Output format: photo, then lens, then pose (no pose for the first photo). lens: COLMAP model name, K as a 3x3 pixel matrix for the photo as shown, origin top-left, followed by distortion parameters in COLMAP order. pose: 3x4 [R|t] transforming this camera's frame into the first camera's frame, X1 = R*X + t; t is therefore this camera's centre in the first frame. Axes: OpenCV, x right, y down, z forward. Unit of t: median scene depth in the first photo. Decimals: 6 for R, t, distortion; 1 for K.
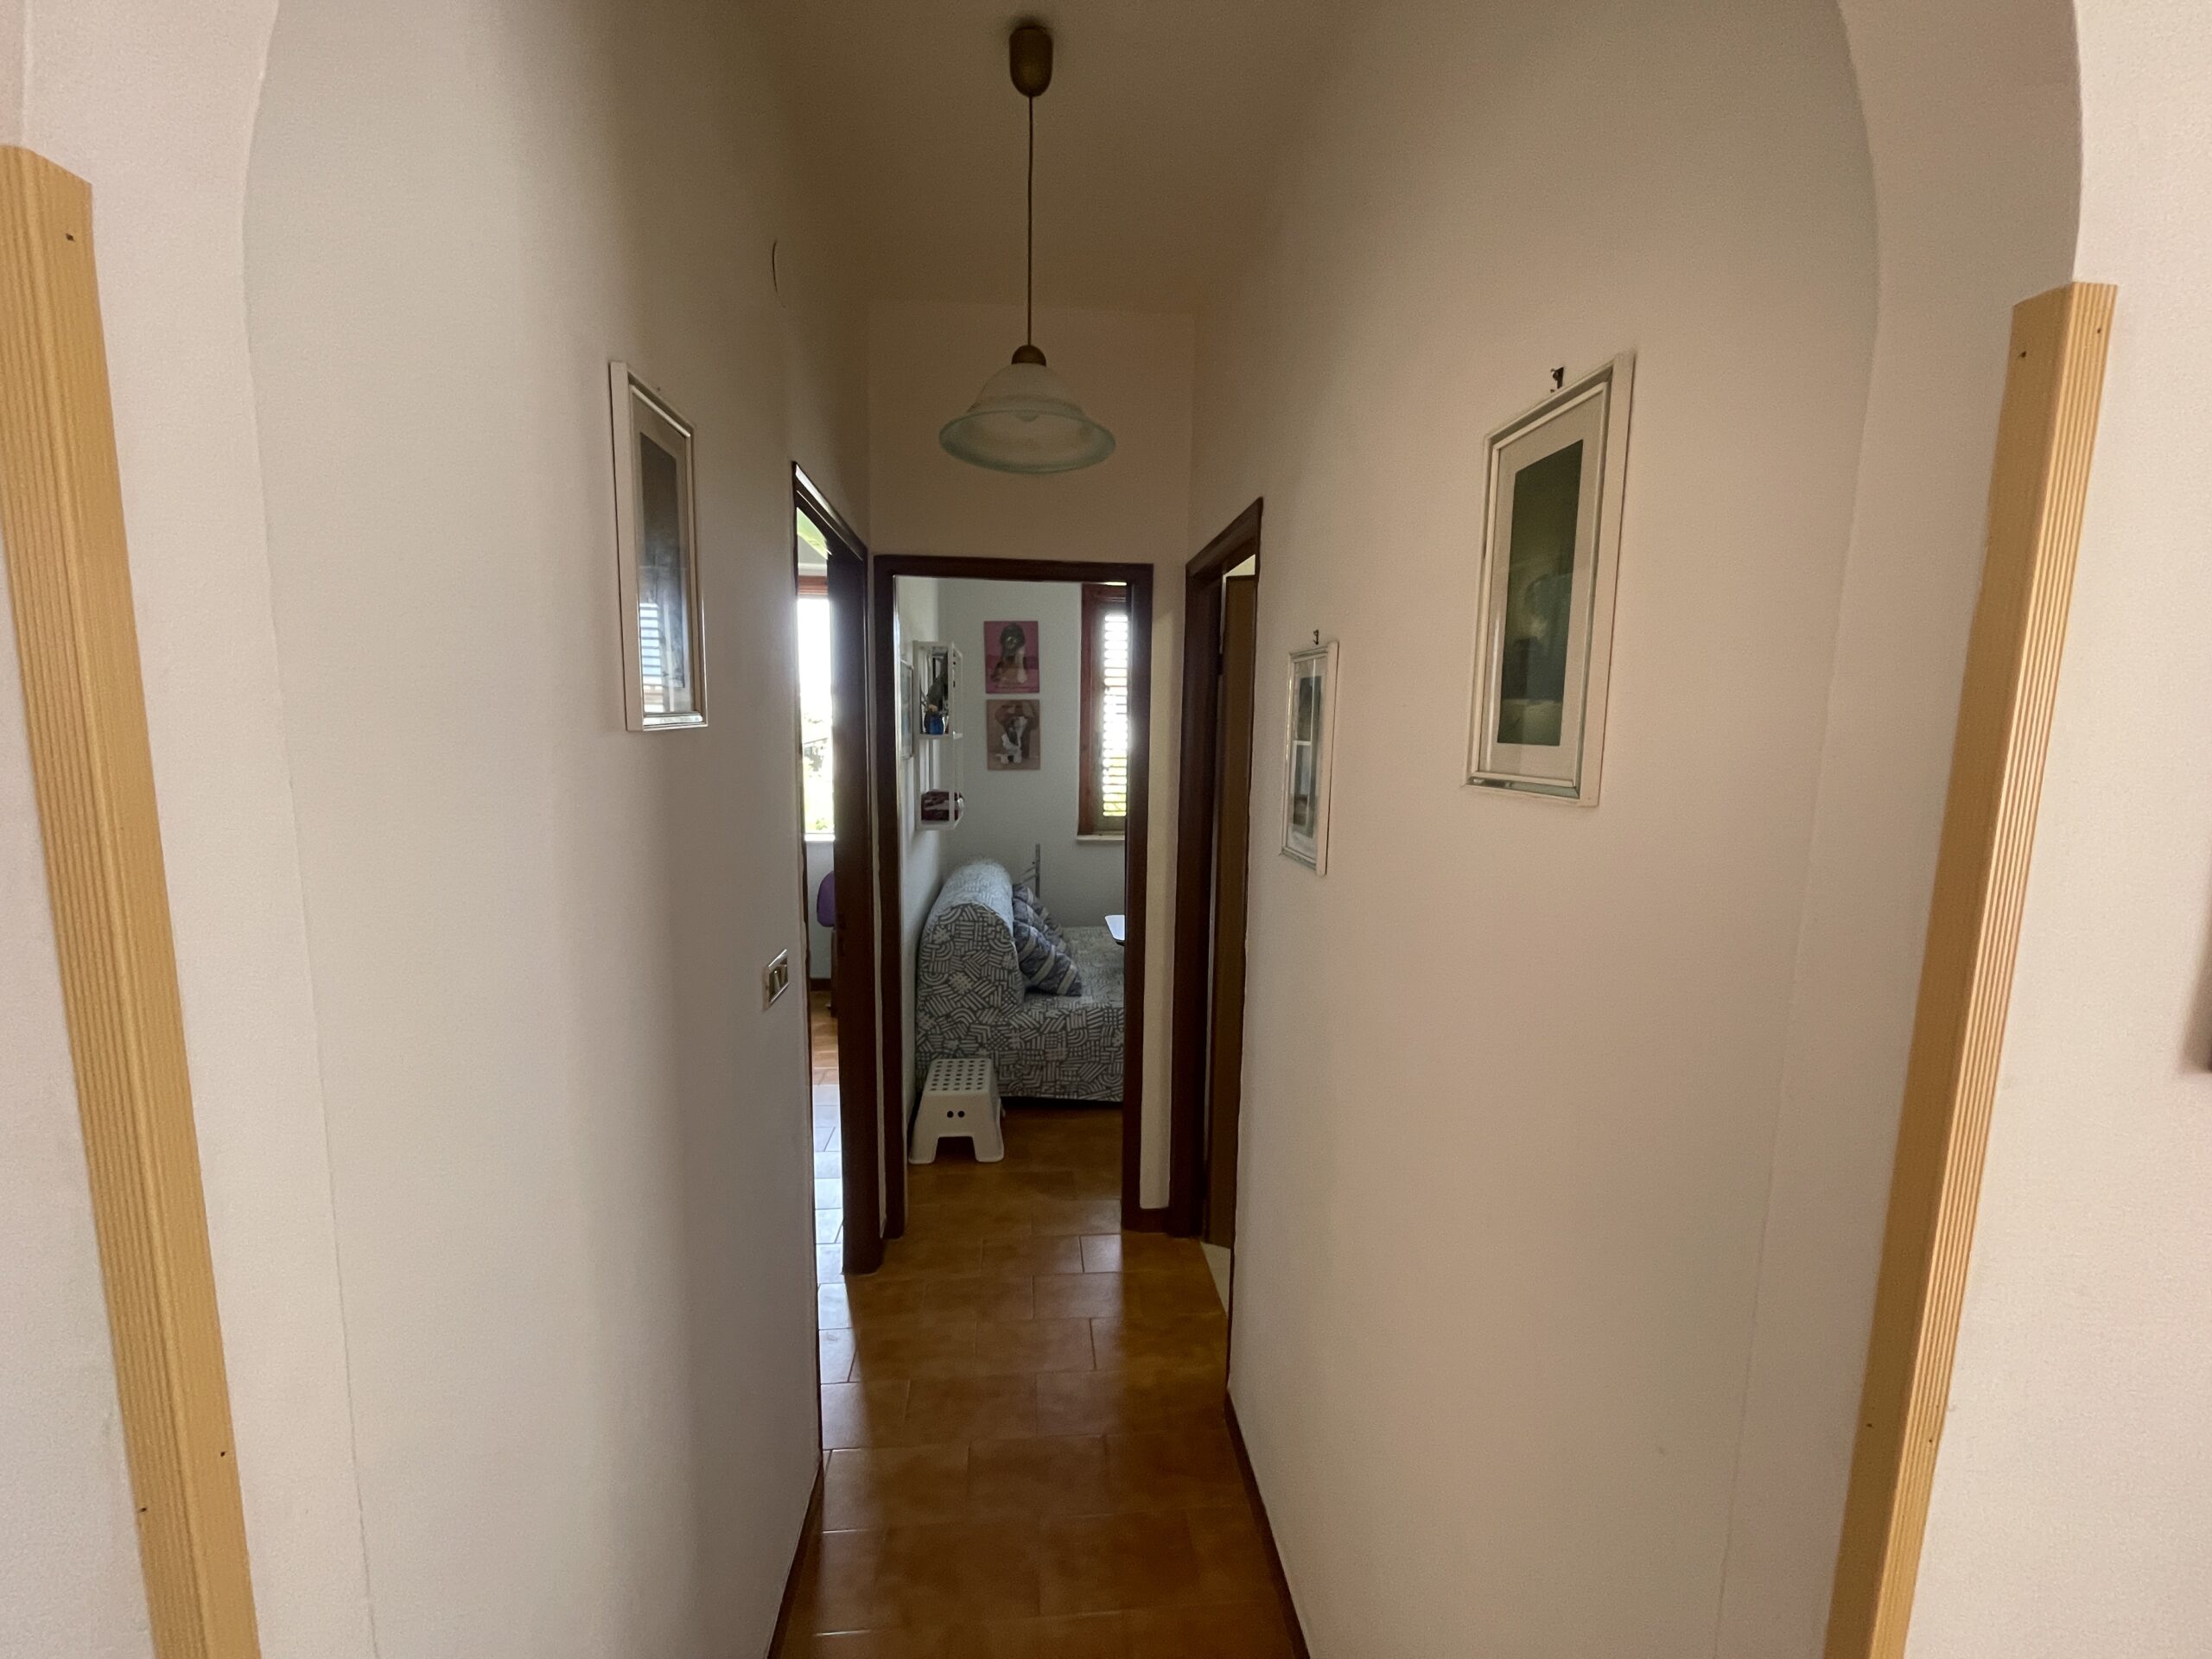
lens RADIAL K [[891.9, 0, 1109.5], [0, 891.9, 834.2], [0, 0, 1]] dist [-0.001491, -0.000095]
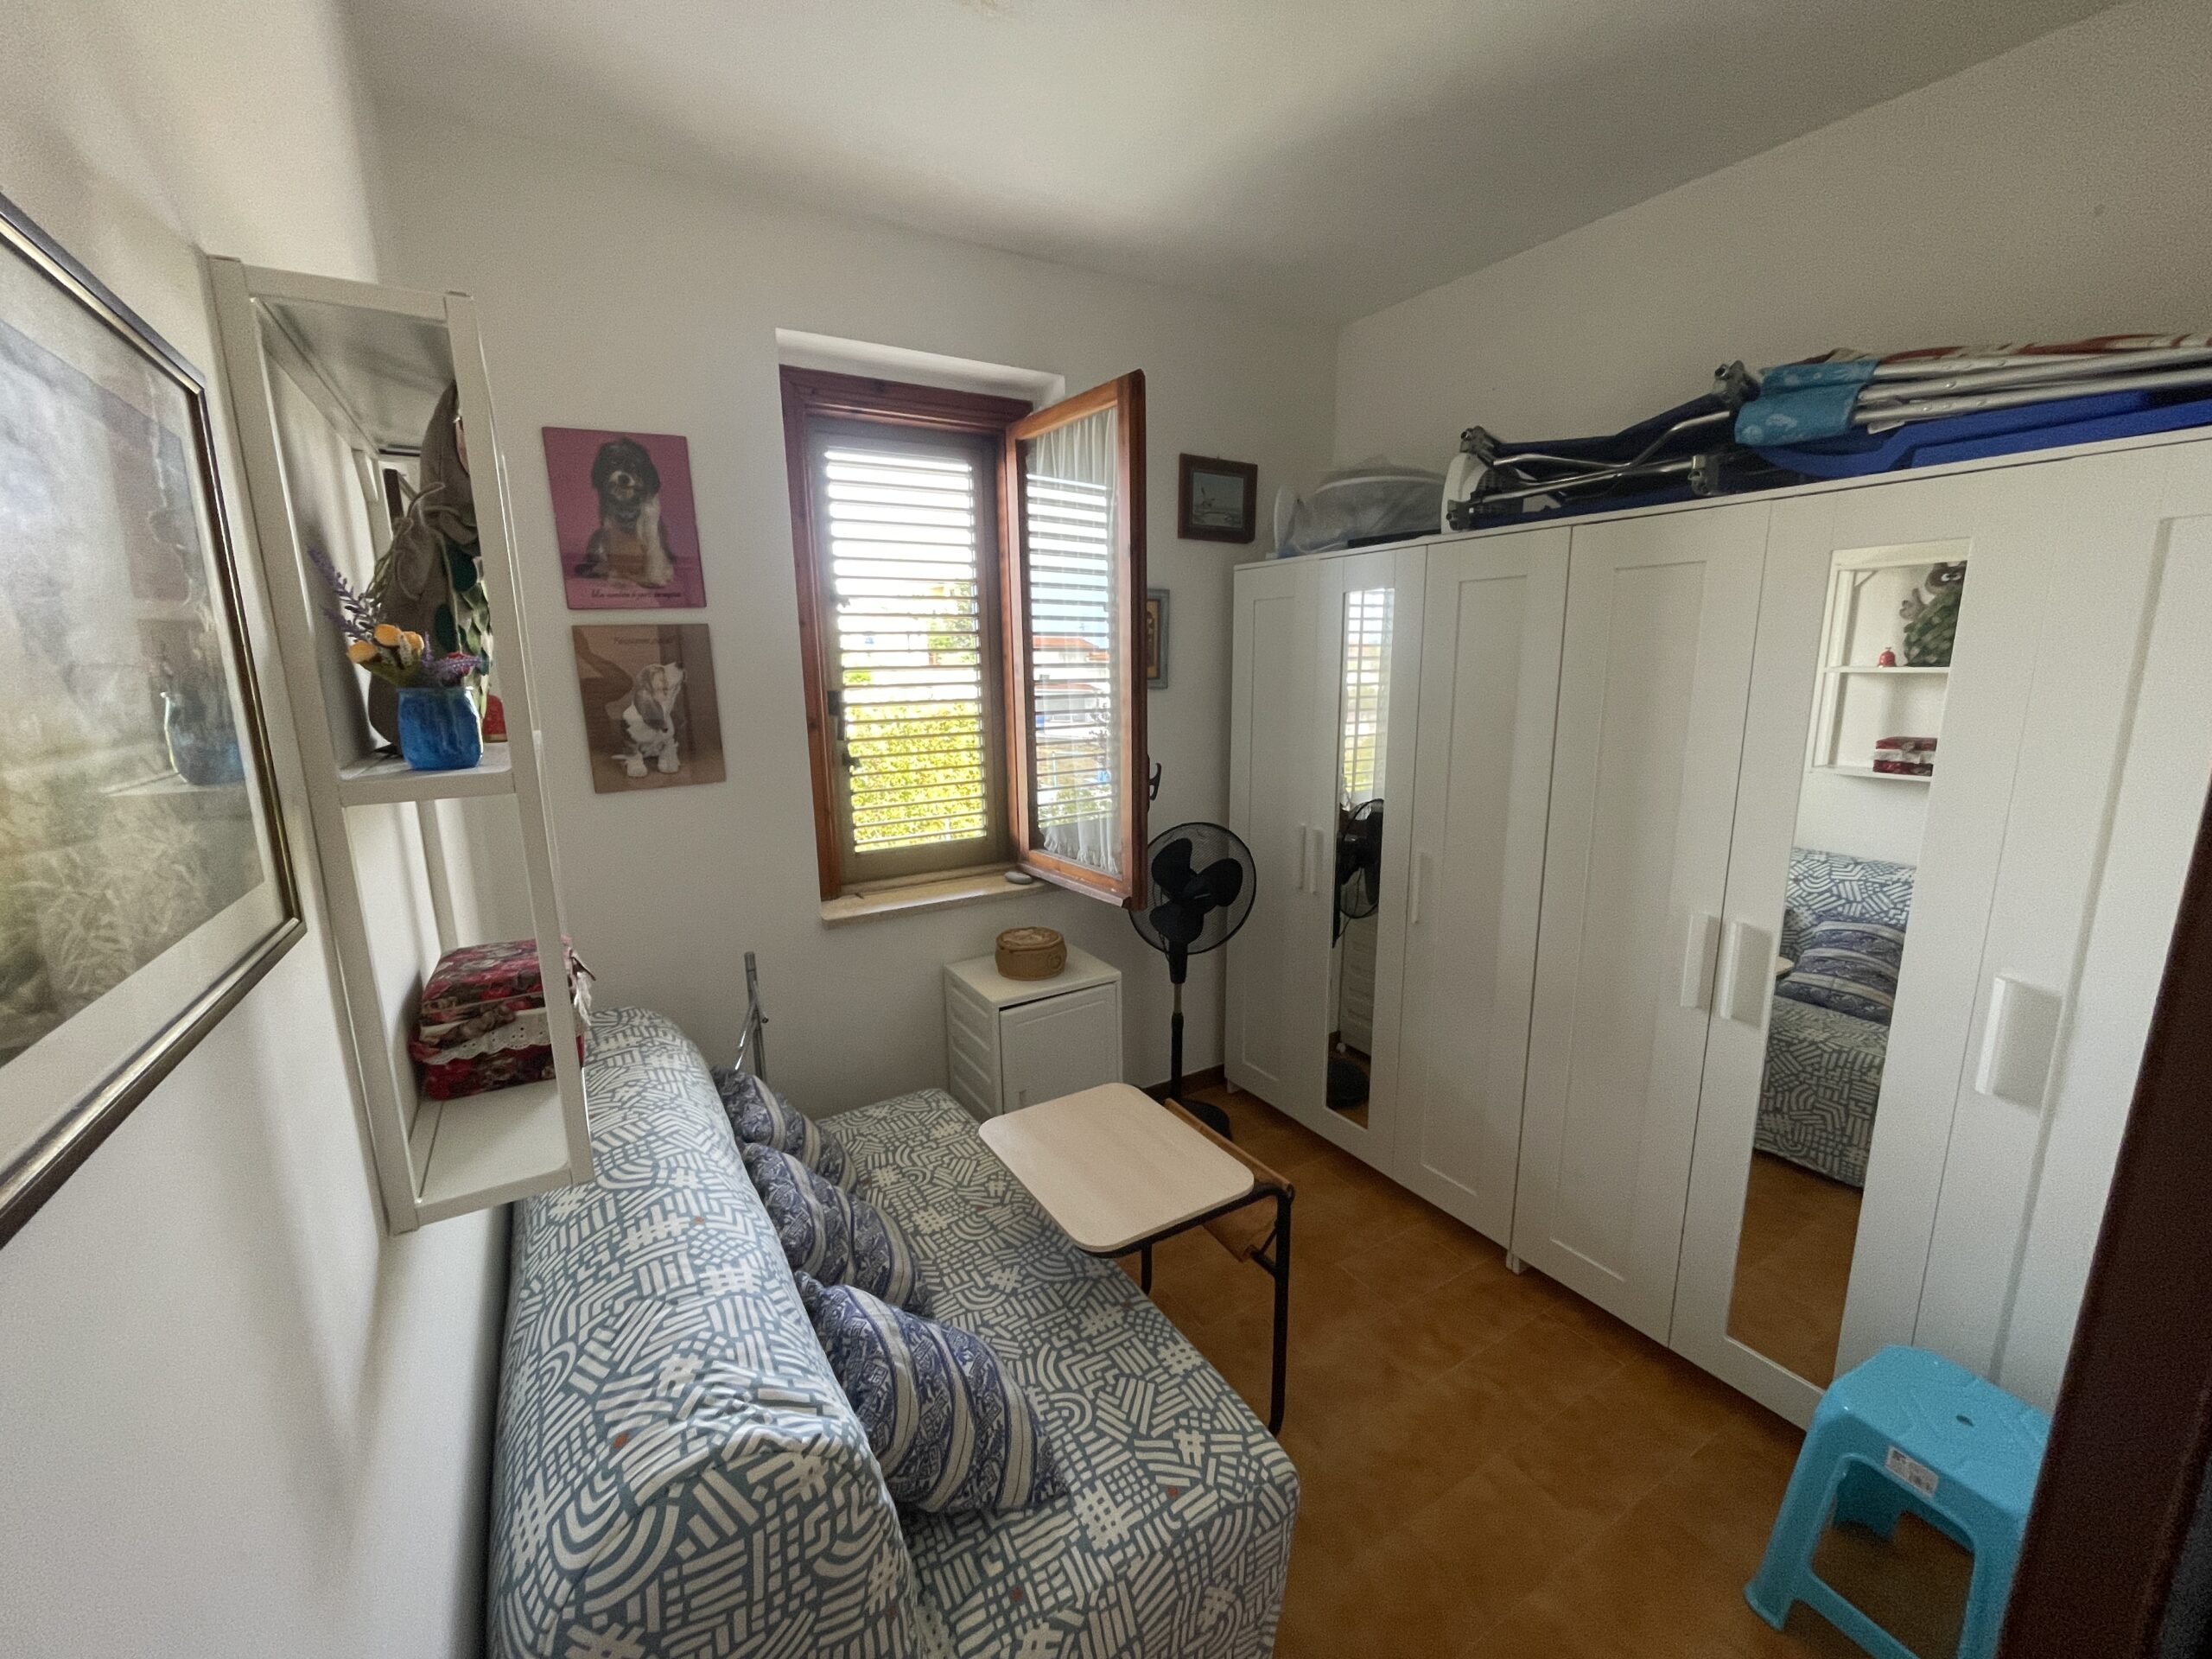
lens RADIAL K [[891.9, 0, 1099.3], [0, 891.9, 829.0], [0, 0, 1]] dist [-0.001491, -0.000095]
pose [[0.901734, -0.108564, 0.418437, -0.101478], [0.081156, 0.993255, 0.082811, -0.072363], [-0.424605, -0.040715, 0.904463, 0.523411]]
